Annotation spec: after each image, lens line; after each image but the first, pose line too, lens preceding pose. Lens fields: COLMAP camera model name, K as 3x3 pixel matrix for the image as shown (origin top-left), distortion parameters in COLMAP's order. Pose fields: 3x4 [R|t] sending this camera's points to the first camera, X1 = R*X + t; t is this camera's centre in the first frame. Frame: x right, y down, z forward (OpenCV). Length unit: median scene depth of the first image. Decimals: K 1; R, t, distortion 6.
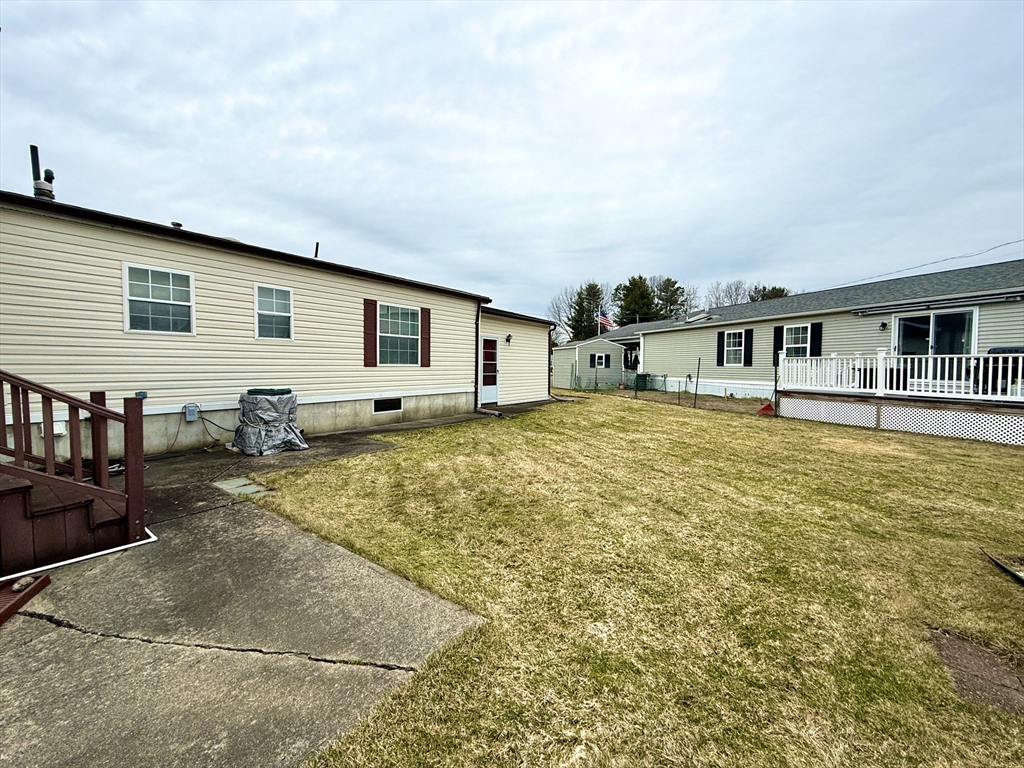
lens RADIAL K [[406.3, 0, 510.8], [0, 406.3, 383.1], [0, 0, 1]] dist [-0.000261, -0.000171]
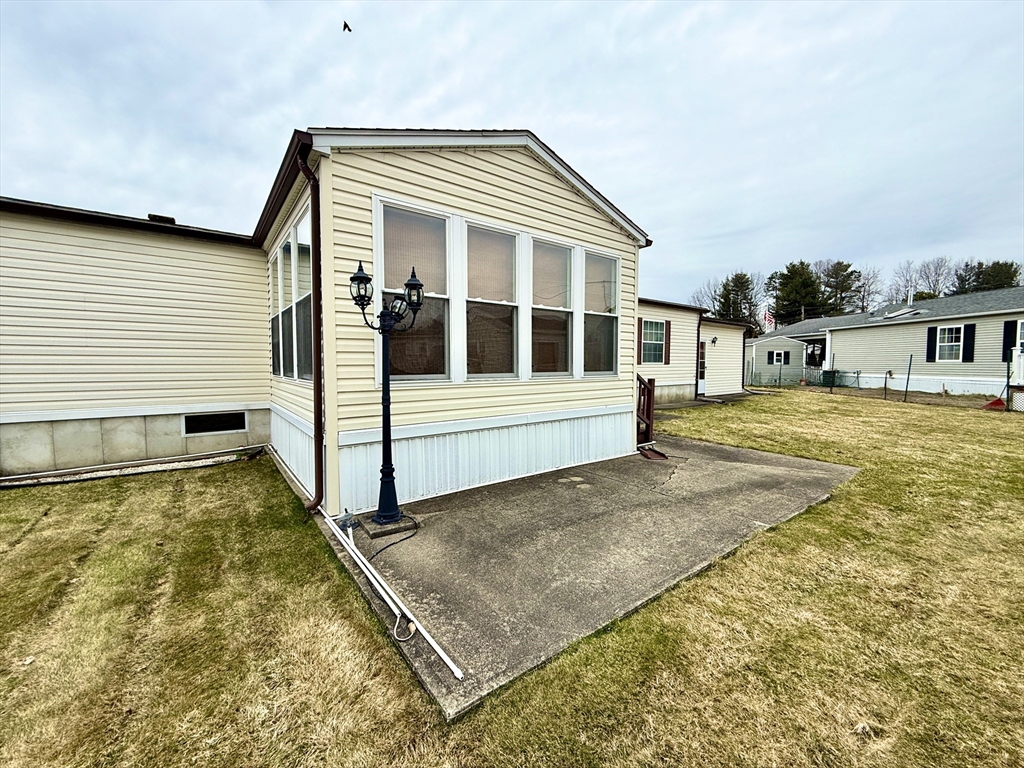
lens RADIAL K [[406.3, 0, 510.8], [0, 406.3, 383.1], [0, 0, 1]] dist [-0.000261, -0.000171]
pose [[0.956695, 0.008151, -0.290980, -0.210591], [-0.006257, 0.999953, 0.007440, 0.009738], [0.291027, -0.005297, 0.956700, -0.291813]]
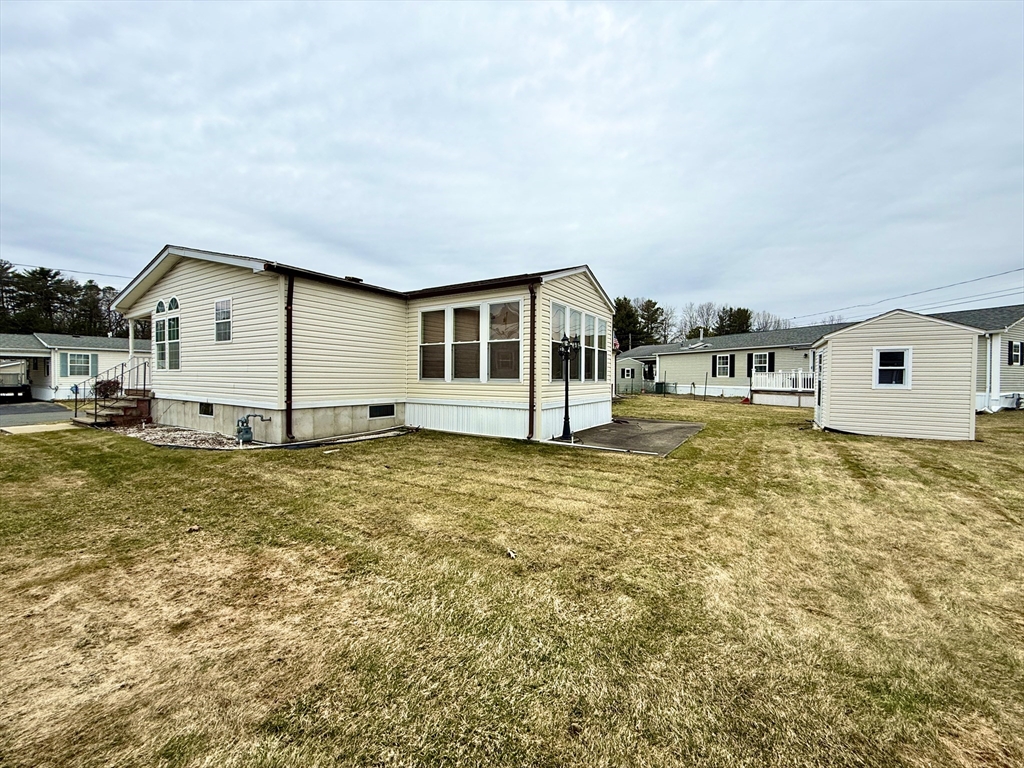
lens RADIAL K [[406.3, 0, 510.8], [0, 406.3, 383.1], [0, 0, 1]] dist [-0.000261, -0.000171]
pose [[0.997930, 0.001141, 0.064302, -0.461906], [0.000604, 0.999632, -0.027103, 0.028980], [-0.064310, 0.027086, 0.997562, -0.644613]]
